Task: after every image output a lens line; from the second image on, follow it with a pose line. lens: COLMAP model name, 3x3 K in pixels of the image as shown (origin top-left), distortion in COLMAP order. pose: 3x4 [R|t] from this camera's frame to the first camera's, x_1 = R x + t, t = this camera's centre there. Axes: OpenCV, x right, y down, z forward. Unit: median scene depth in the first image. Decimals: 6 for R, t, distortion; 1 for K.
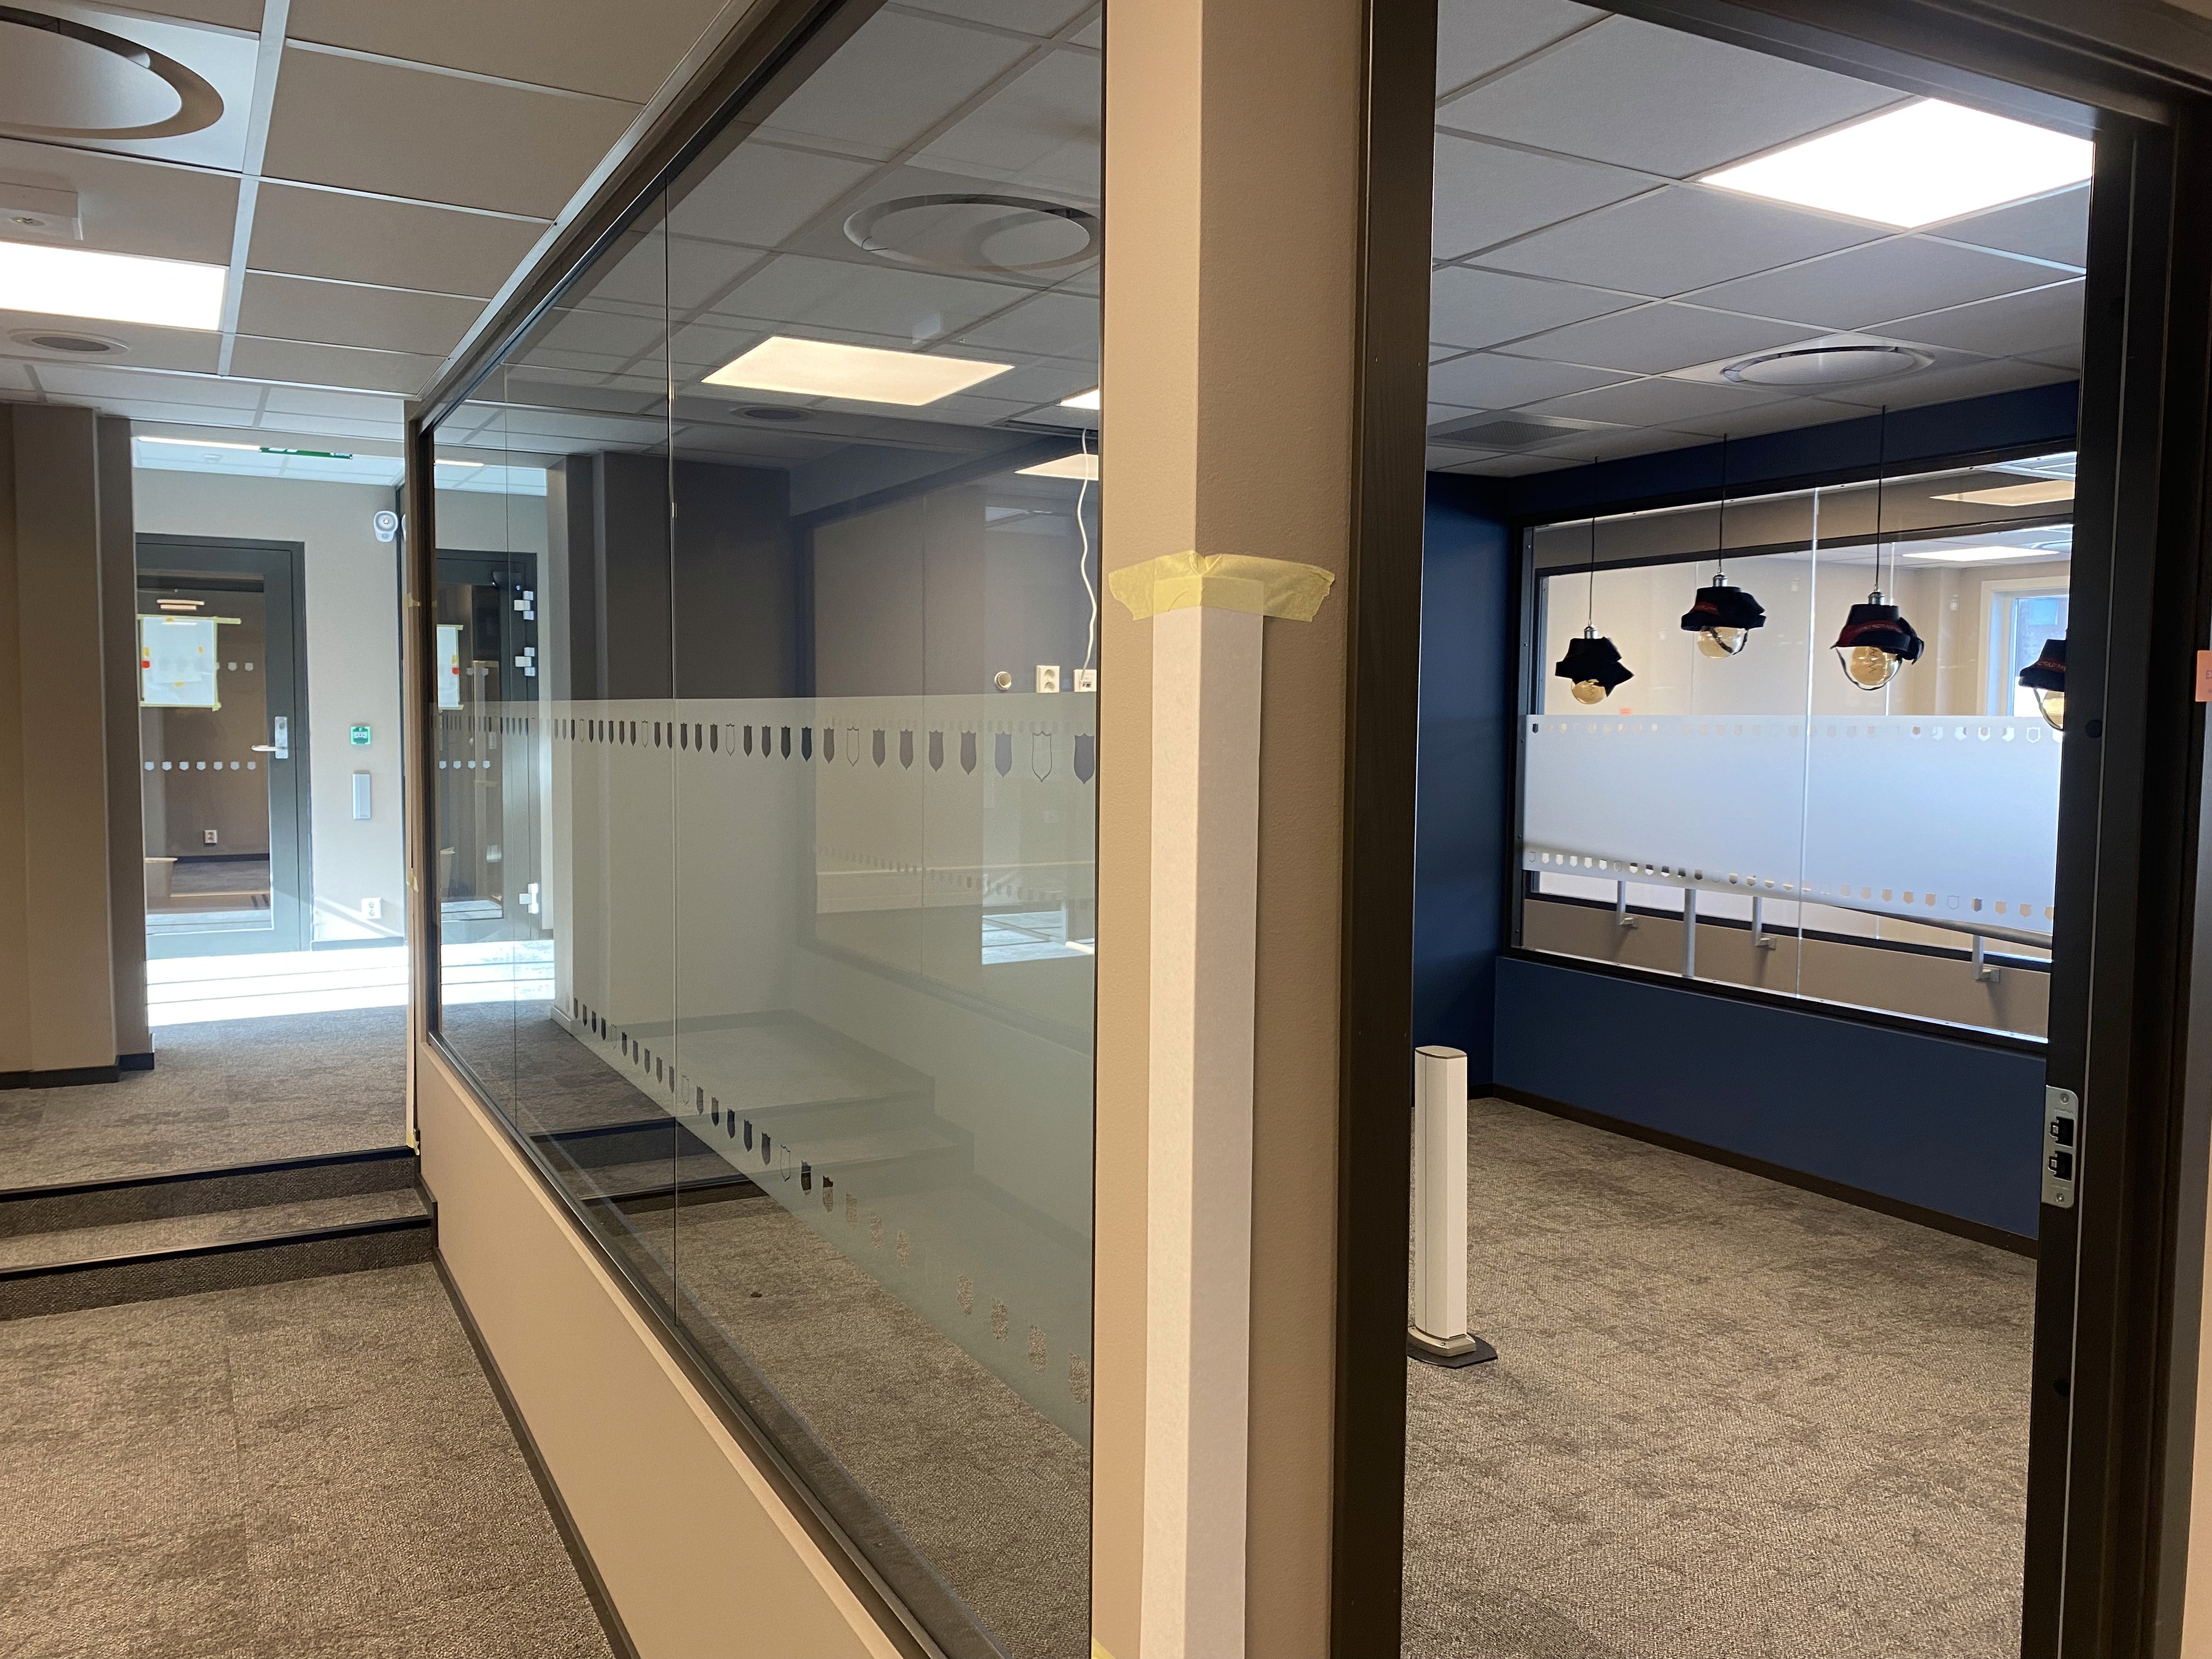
lens RADIAL K [[1697.5, 0, 1109.1], [0, 1697.5, 831.4], [0, 0, 1]] dist [0.012235, -0.008449]
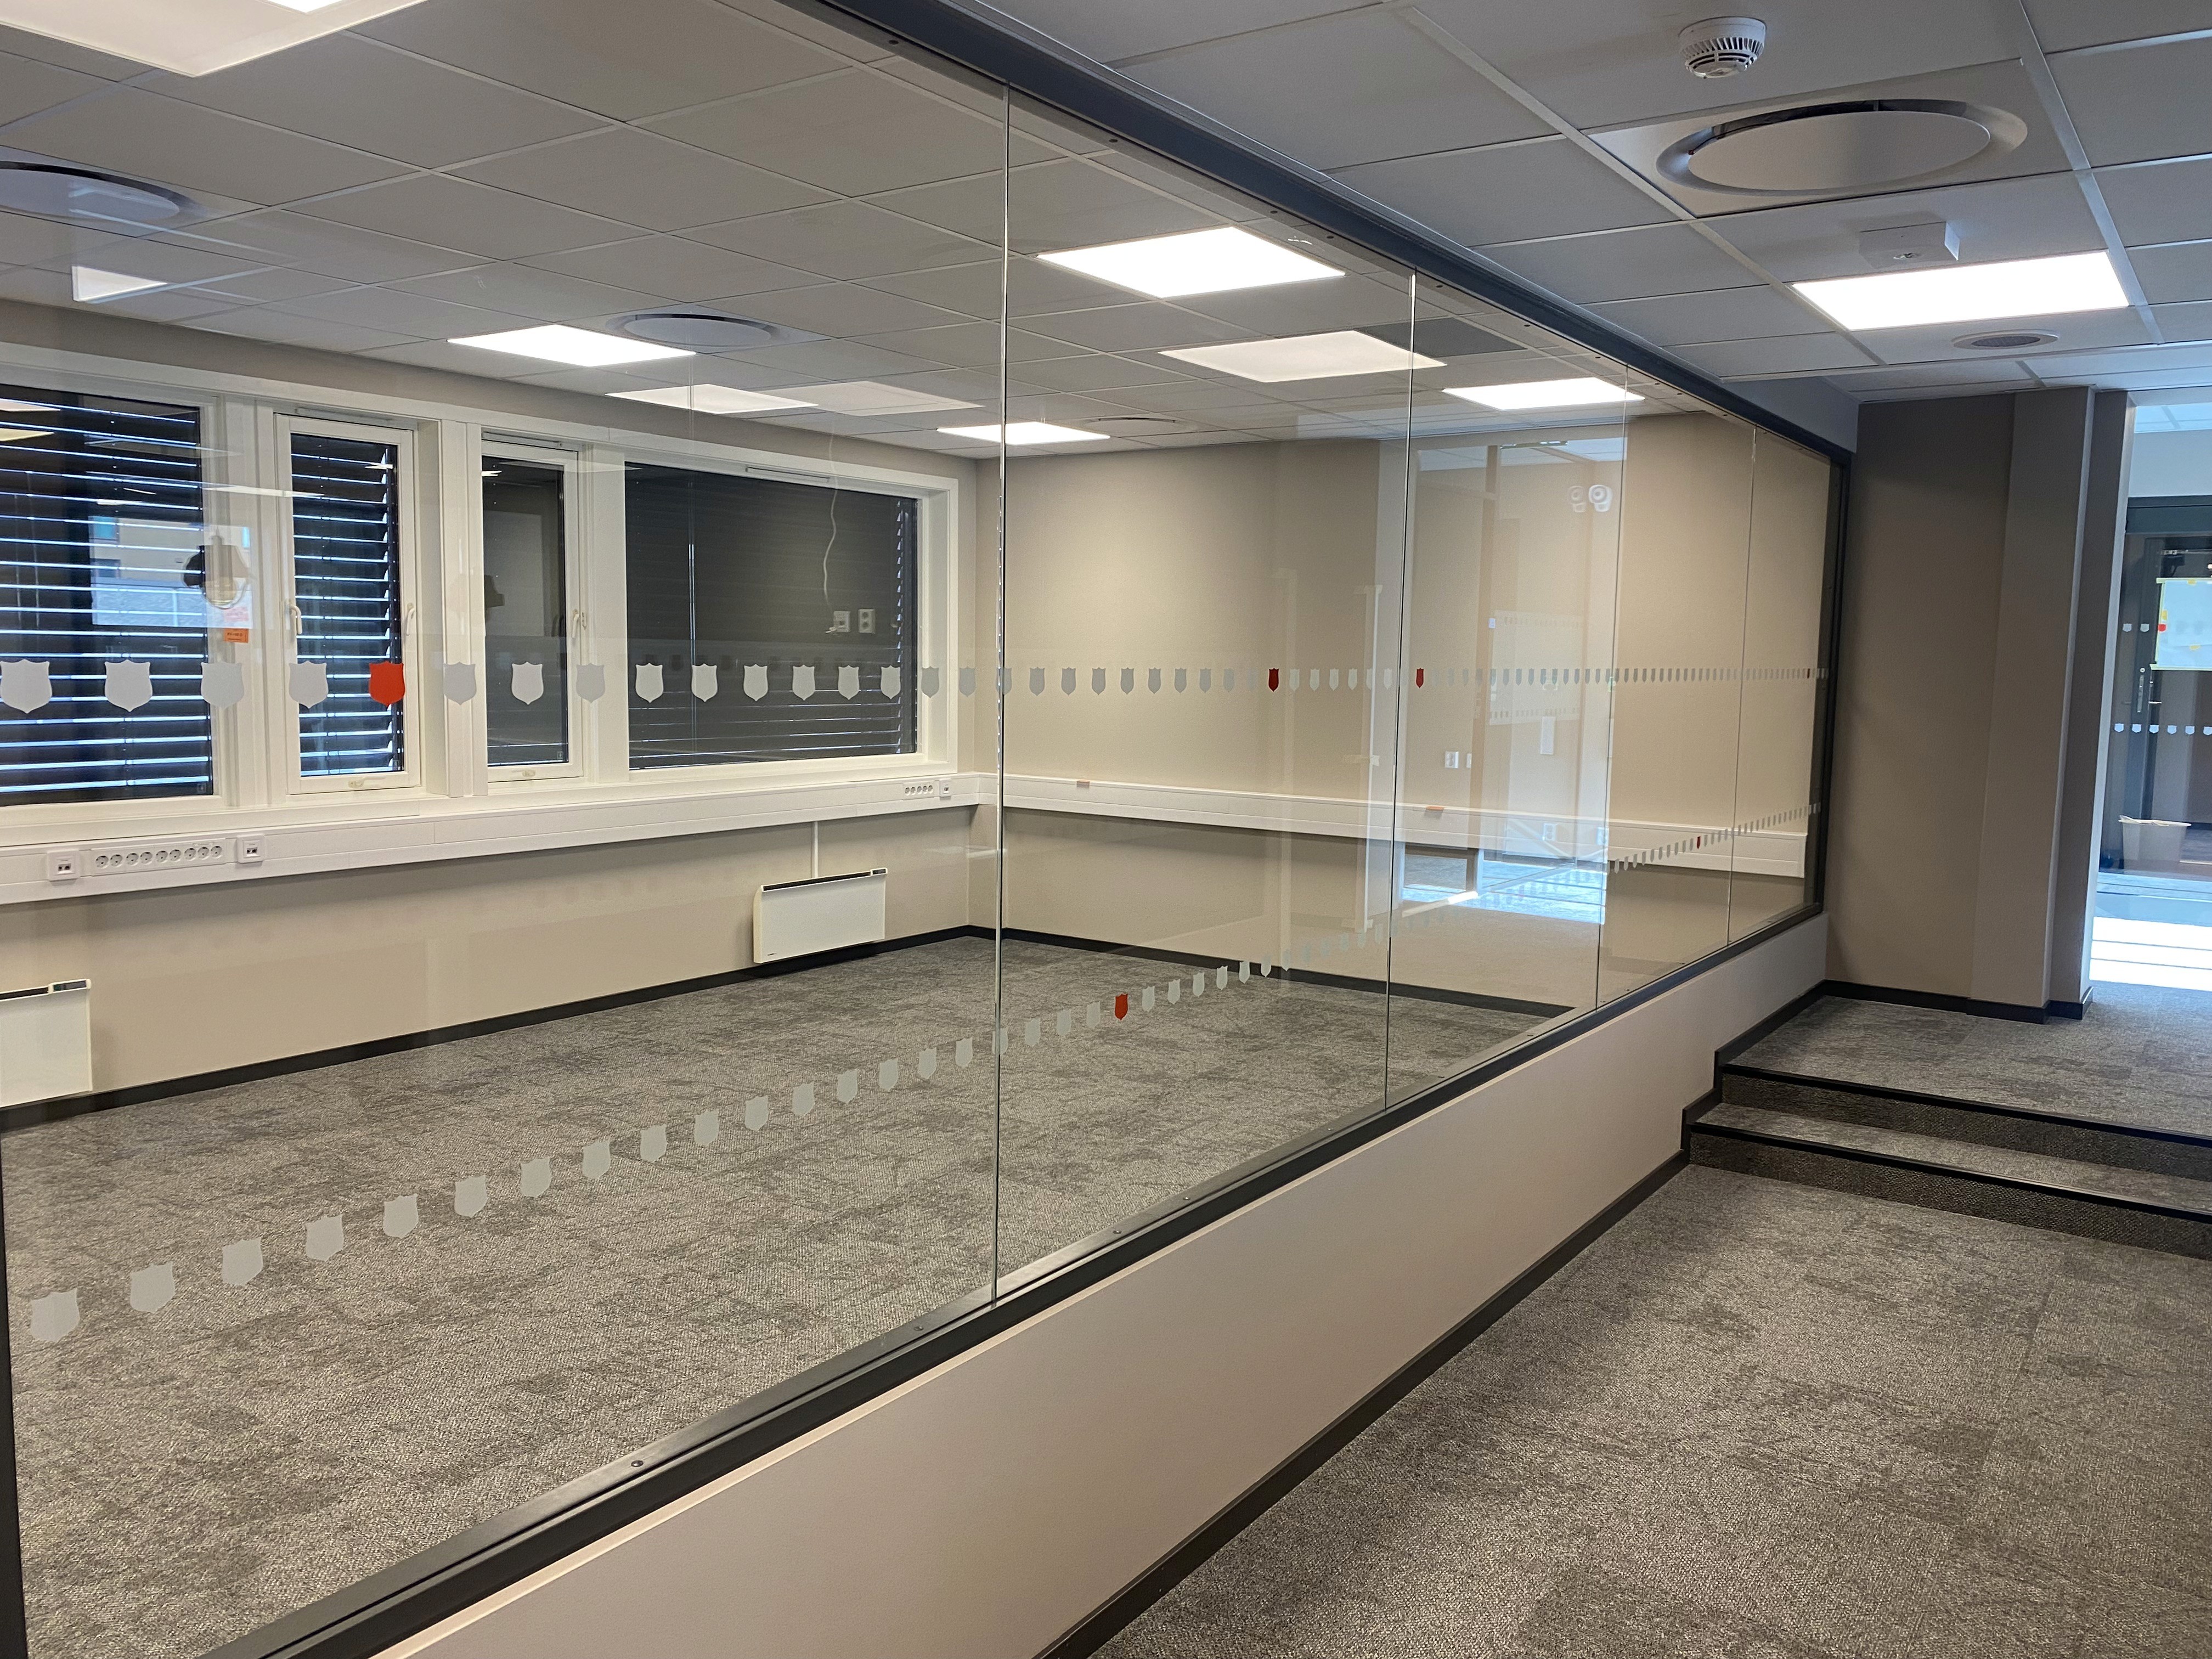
lens RADIAL K [[1697.5, 0, 1110.1], [0, 1697.5, 827.0], [0, 0, 1]] dist [0.012235, -0.008449]
pose [[0.438449, 0.094691, -0.893754, 0.131253], [-0.076359, 0.994763, 0.067933, -0.003664], [0.895506, 0.038461, 0.443384, 0.004607]]
